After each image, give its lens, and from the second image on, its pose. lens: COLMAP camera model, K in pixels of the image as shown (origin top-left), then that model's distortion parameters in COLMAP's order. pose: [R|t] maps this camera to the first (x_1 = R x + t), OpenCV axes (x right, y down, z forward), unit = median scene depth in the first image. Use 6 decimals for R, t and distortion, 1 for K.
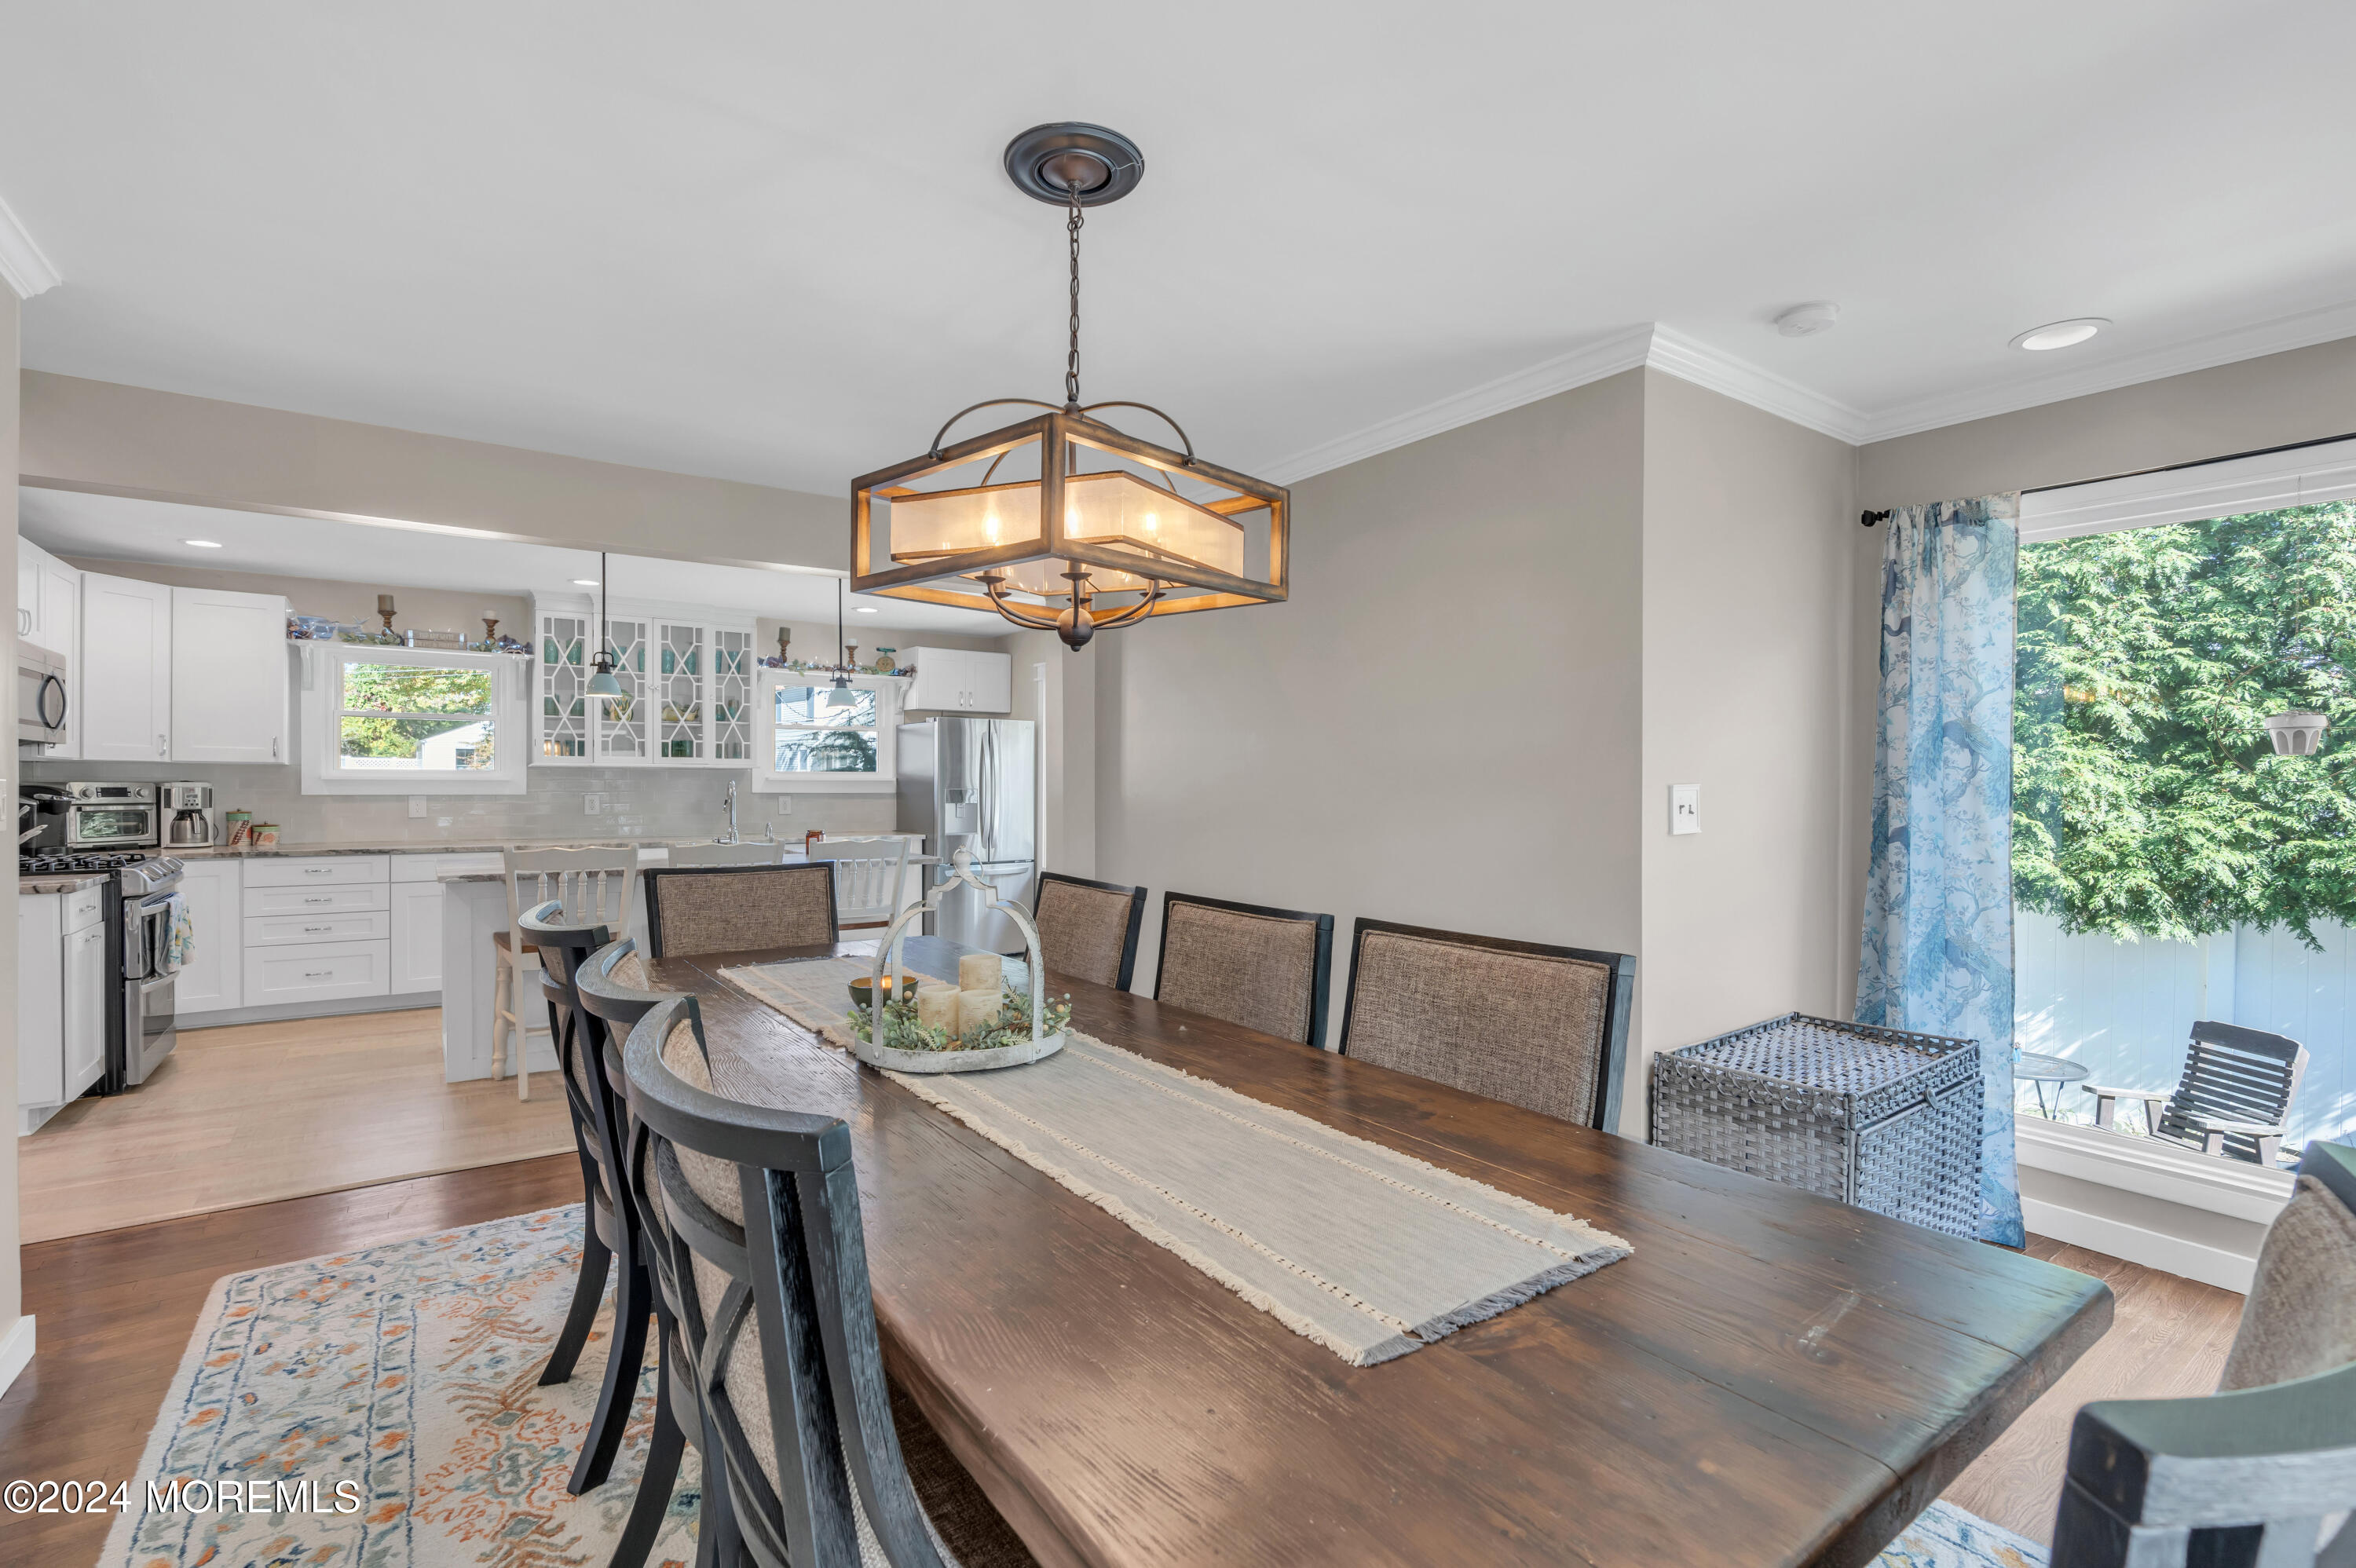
lens RADIAL K [[1068.5, 0, 1181.2], [0, 1068.5, 783.6], [0, 0, 1]] dist [-0.001315, 0.000702]
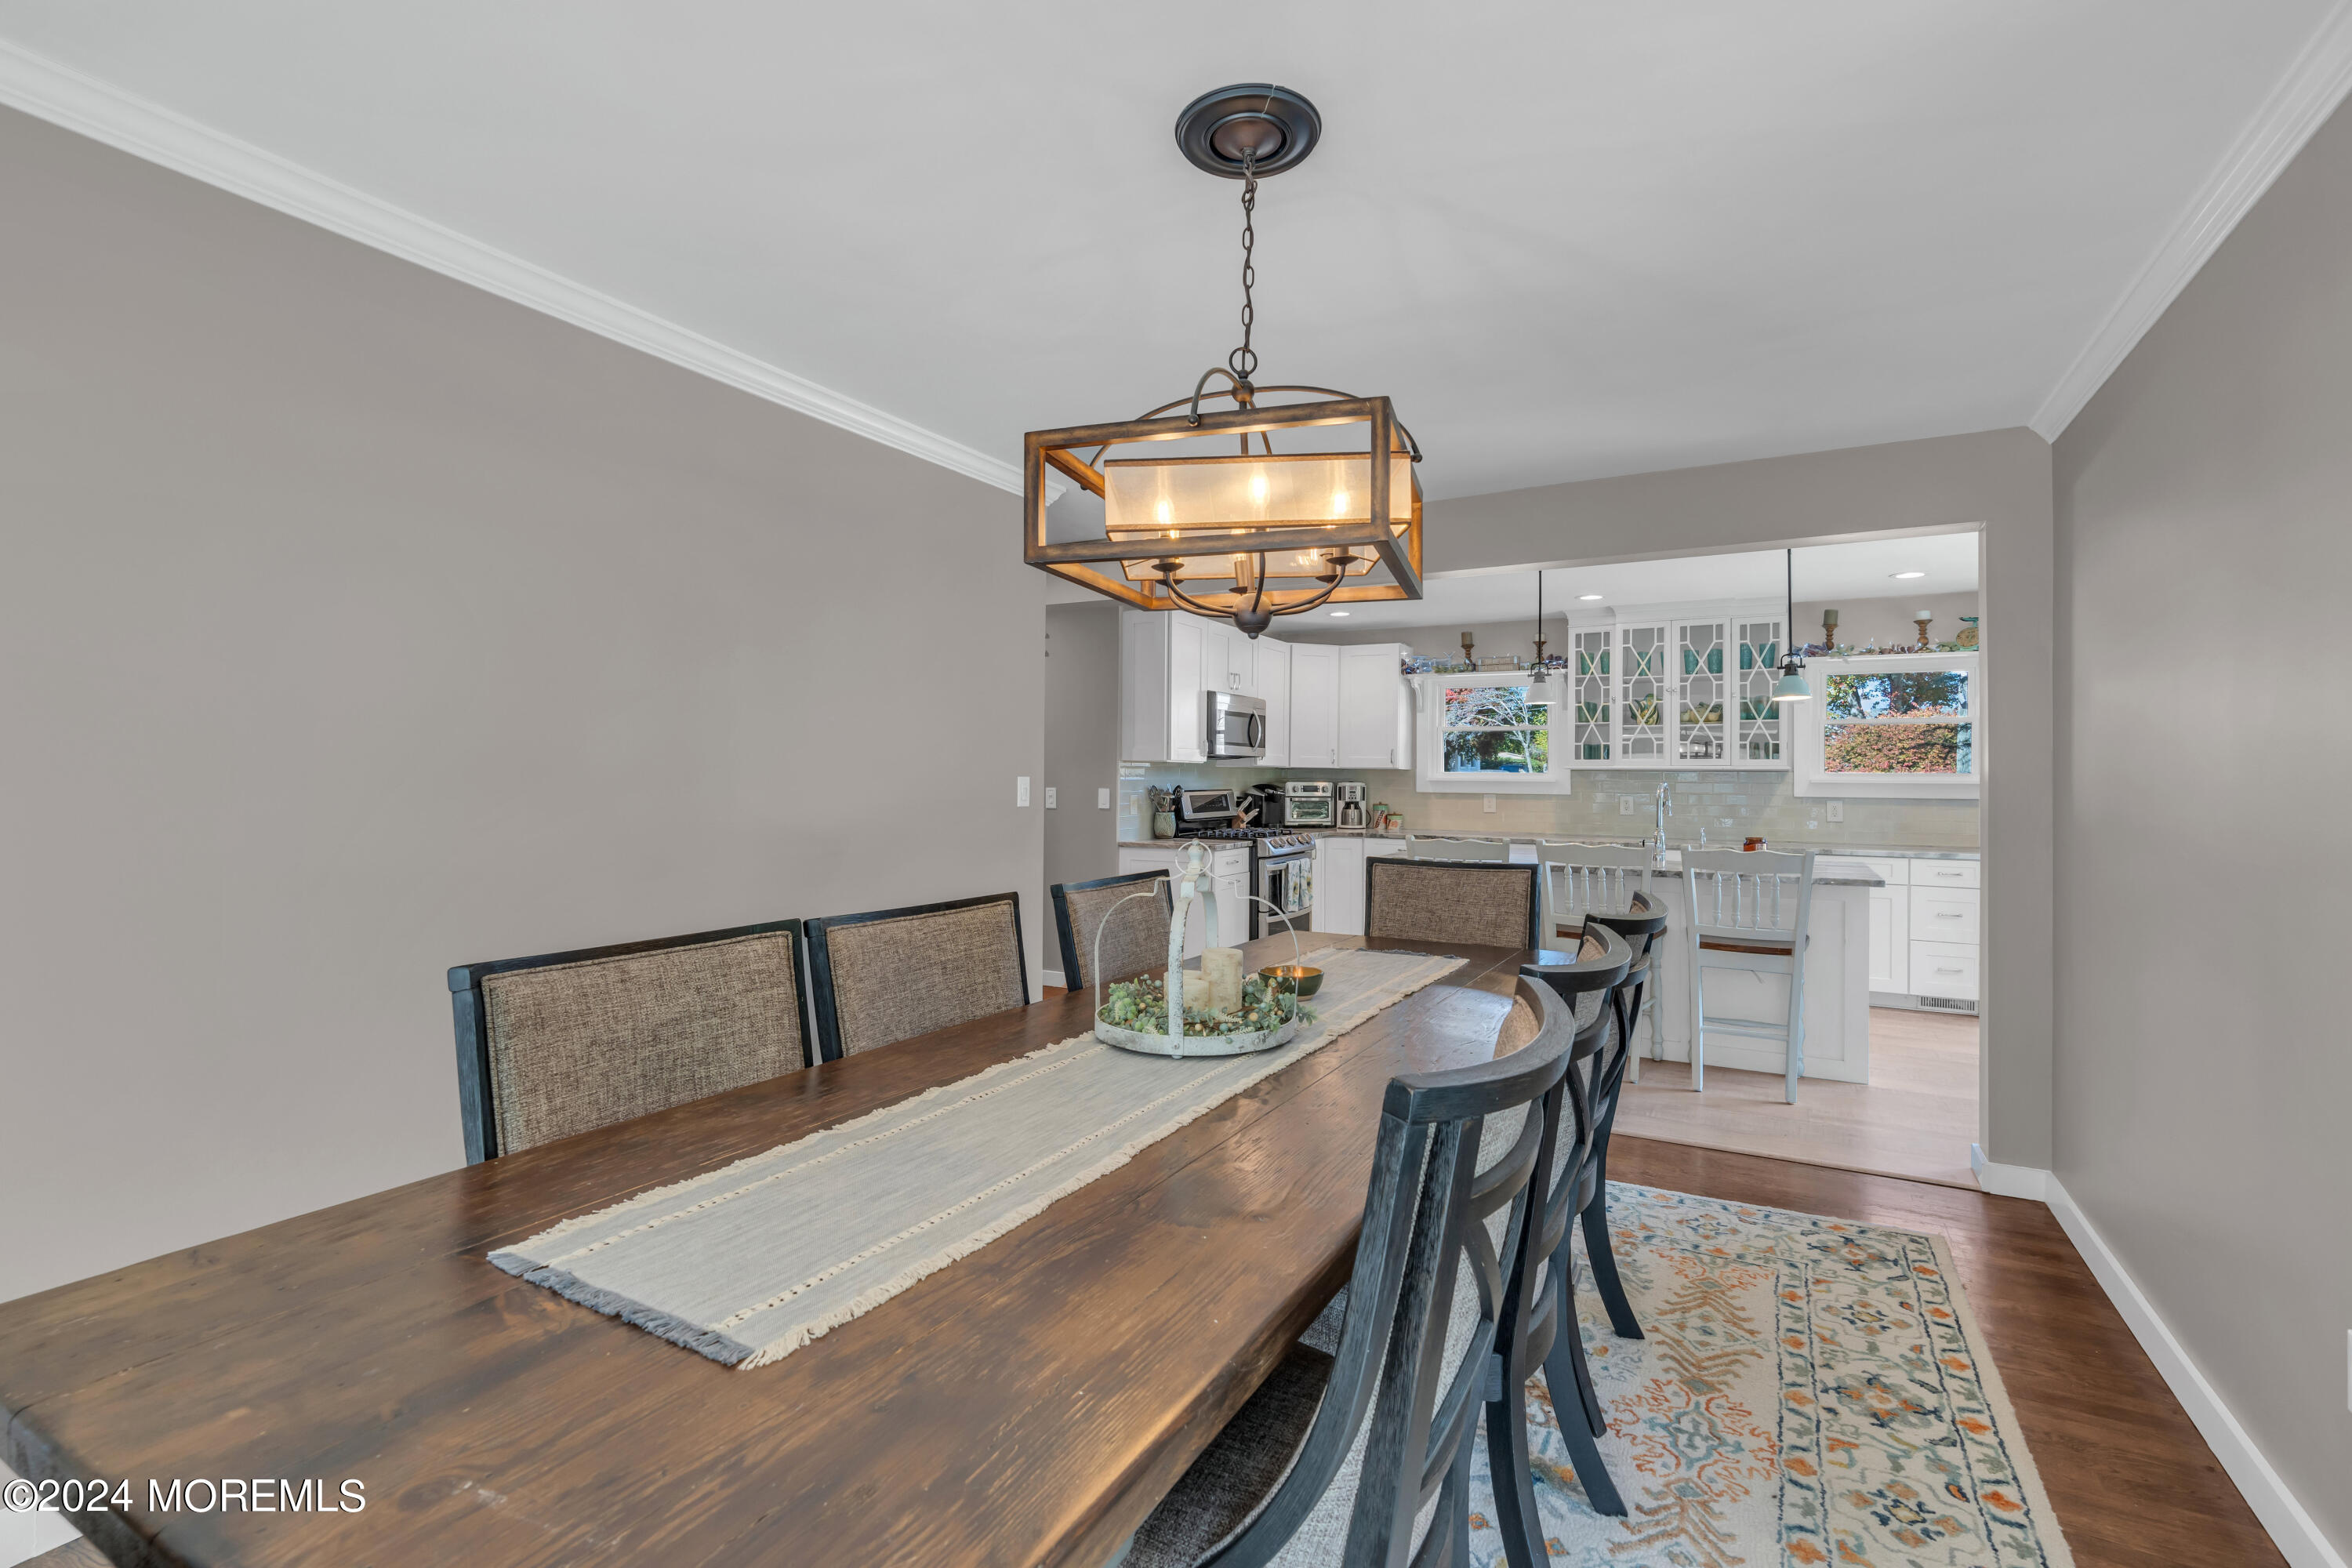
lens RADIAL K [[1065.9, 0, 1185.8], [0, 1065.9, 774.1], [0, 0, 1]] dist [-0.001228, 0.000067]
pose [[0.440251, -0.004585, -0.897863, 0.216519], [-0.007225, 0.999936, -0.008649, 0.001315], [0.897846, 0.010295, 0.440190, 0.160345]]
